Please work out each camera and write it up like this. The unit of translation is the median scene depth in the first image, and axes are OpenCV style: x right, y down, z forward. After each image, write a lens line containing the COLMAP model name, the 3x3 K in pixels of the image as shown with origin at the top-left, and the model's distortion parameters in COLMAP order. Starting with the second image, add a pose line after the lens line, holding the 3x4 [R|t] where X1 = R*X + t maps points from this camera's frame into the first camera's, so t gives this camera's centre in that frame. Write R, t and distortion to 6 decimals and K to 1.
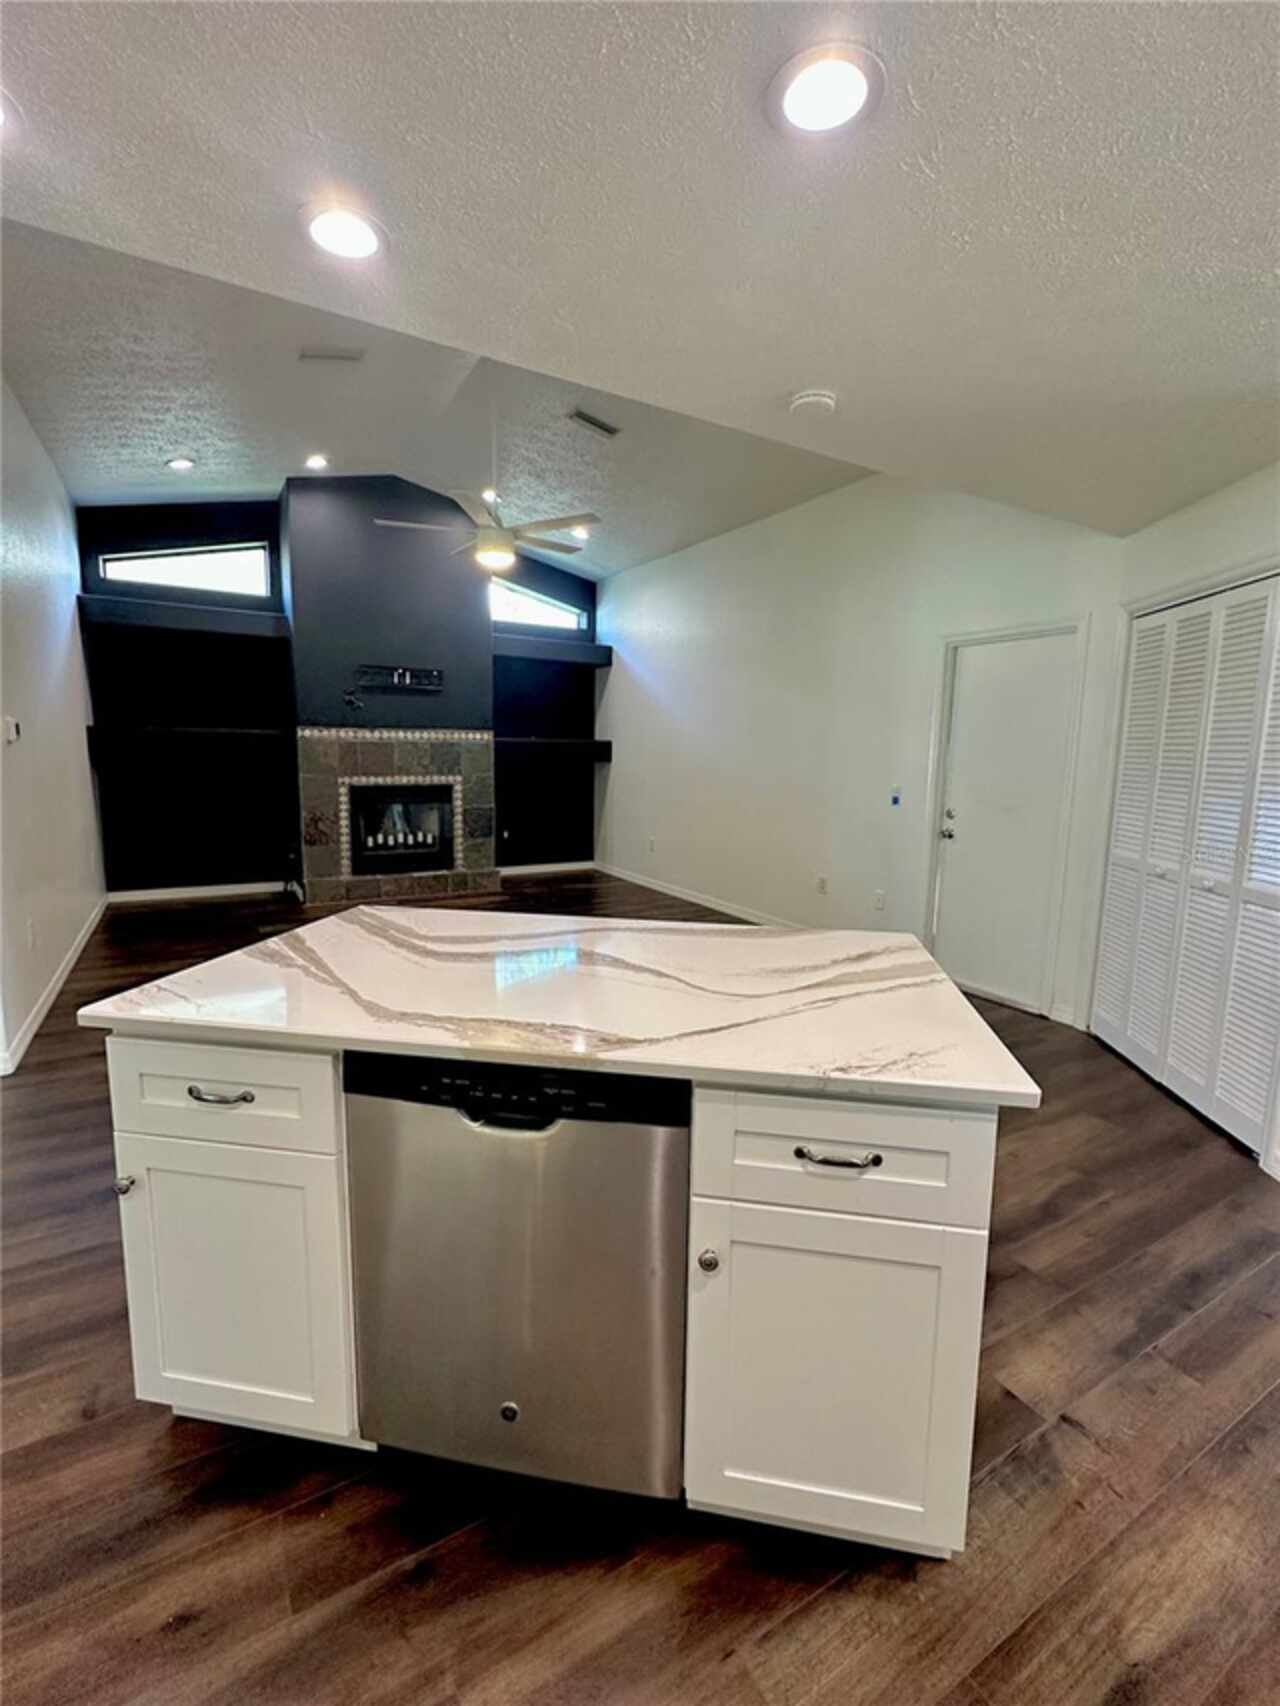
lens RADIAL K [[730.6, 0, 630.8], [0, 730.6, 849.4], [0, 0, 1]] dist [-0.001142, 0.000305]
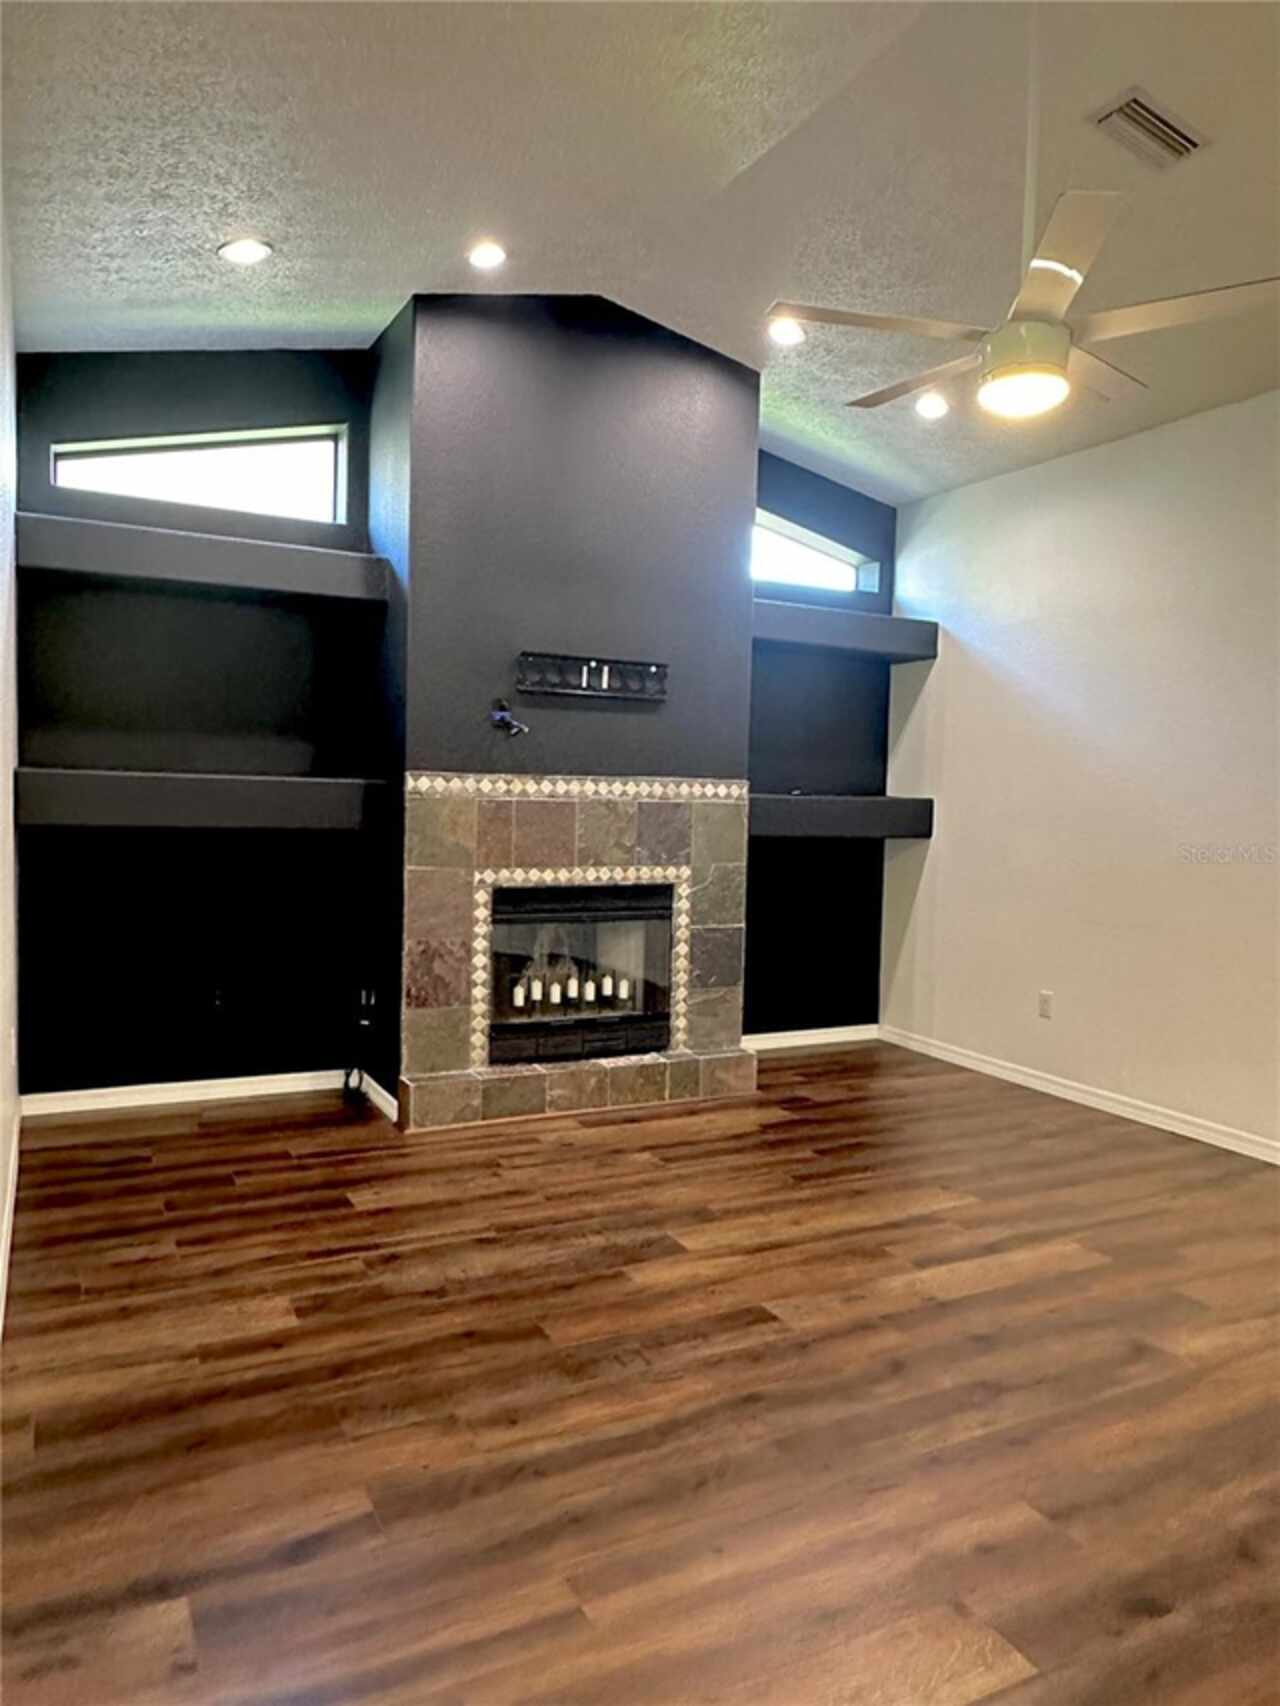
lens RADIAL K [[1127.7, 0, 627.0], [0, 1127.7, 859.1], [0, 0, 1]] dist [-0.011128, 0.009730]
pose [[0.998348, 0.010228, -0.056532, -0.242932], [-0.014878, 0.996484, -0.082449, -0.042833], [0.055490, 0.083154, 0.994991, 0.224408]]
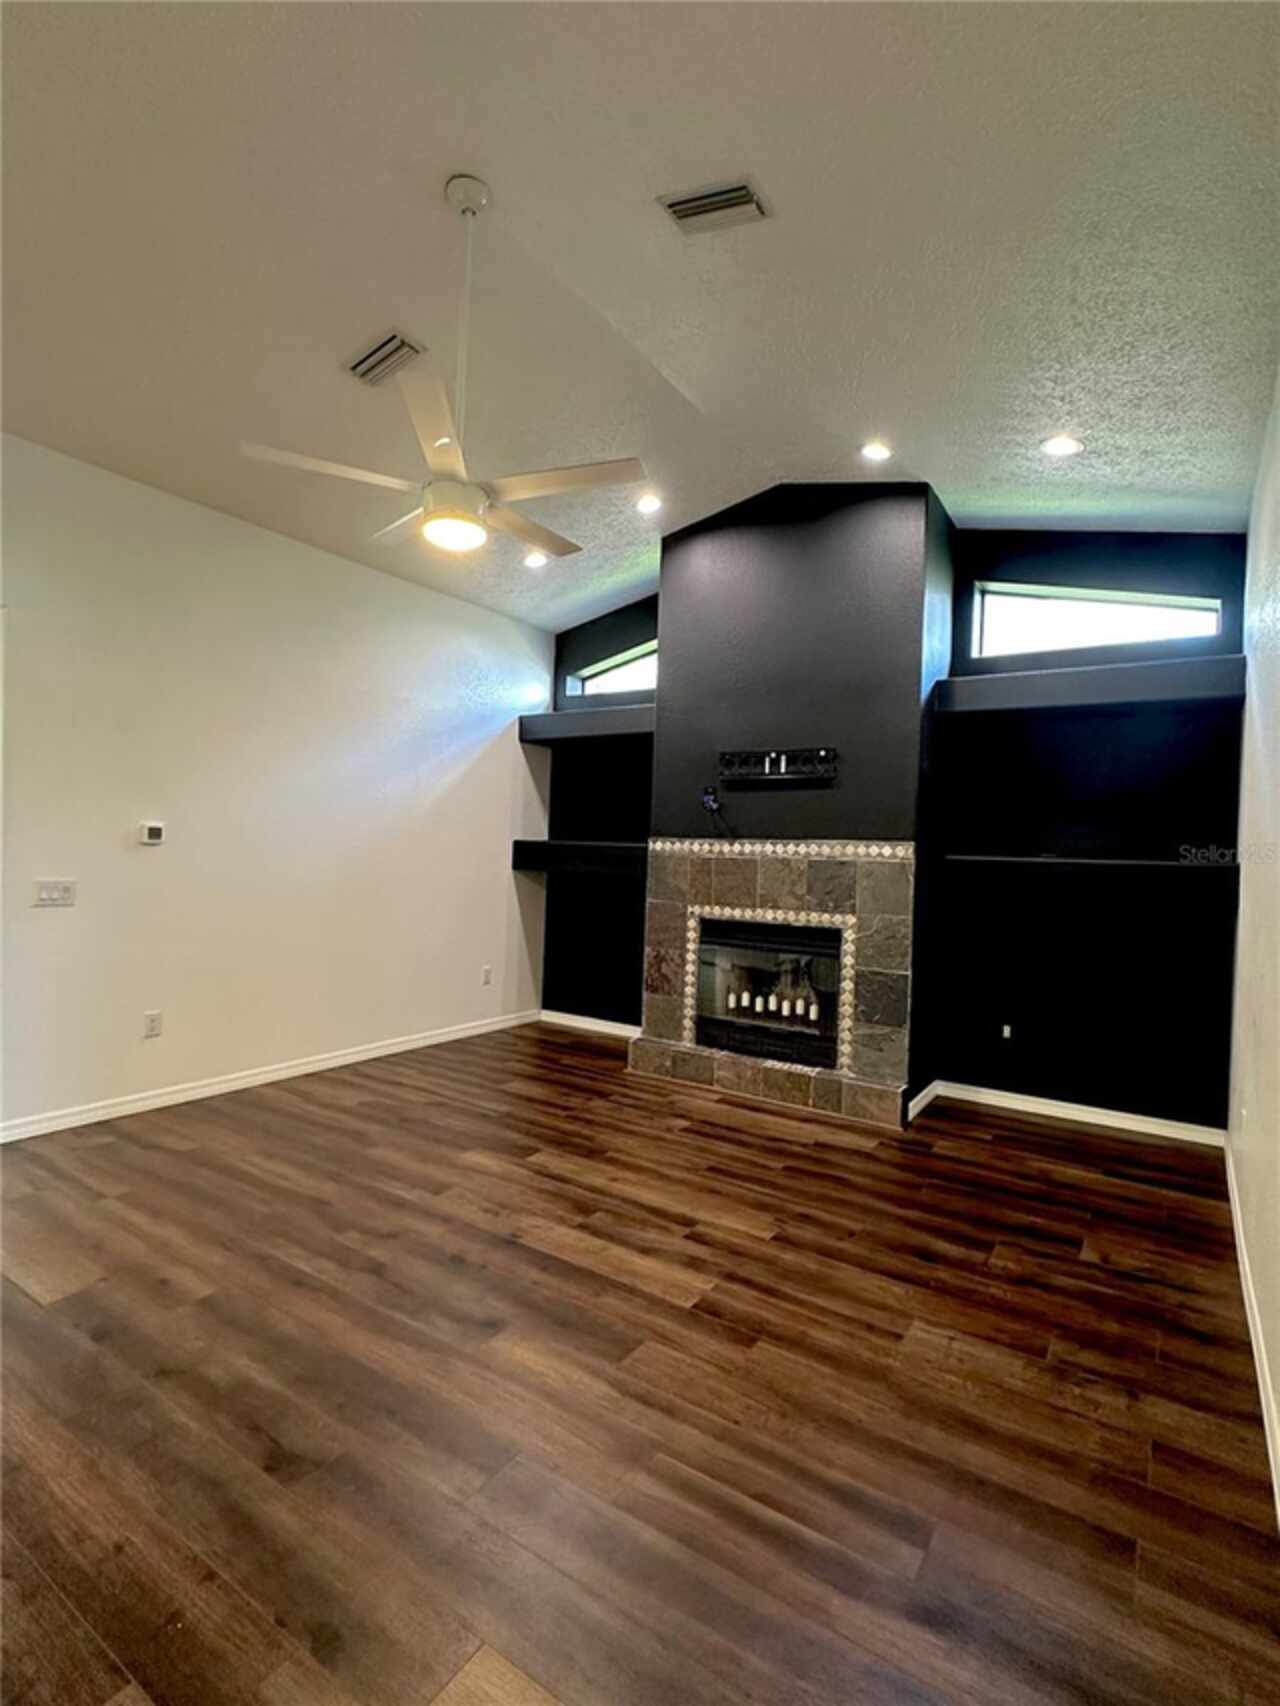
lens RADIAL K [[816.5, 0, 651.1], [0, 816.5, 854.1], [0, 0, 1]] dist [0.003180, 0.000488]
pose [[0.455236, -0.003061, -0.890366, 0.302661], [-0.150608, 0.985319, -0.080392, -0.075232], [0.877541, 0.170693, 0.448092, 0.570850]]
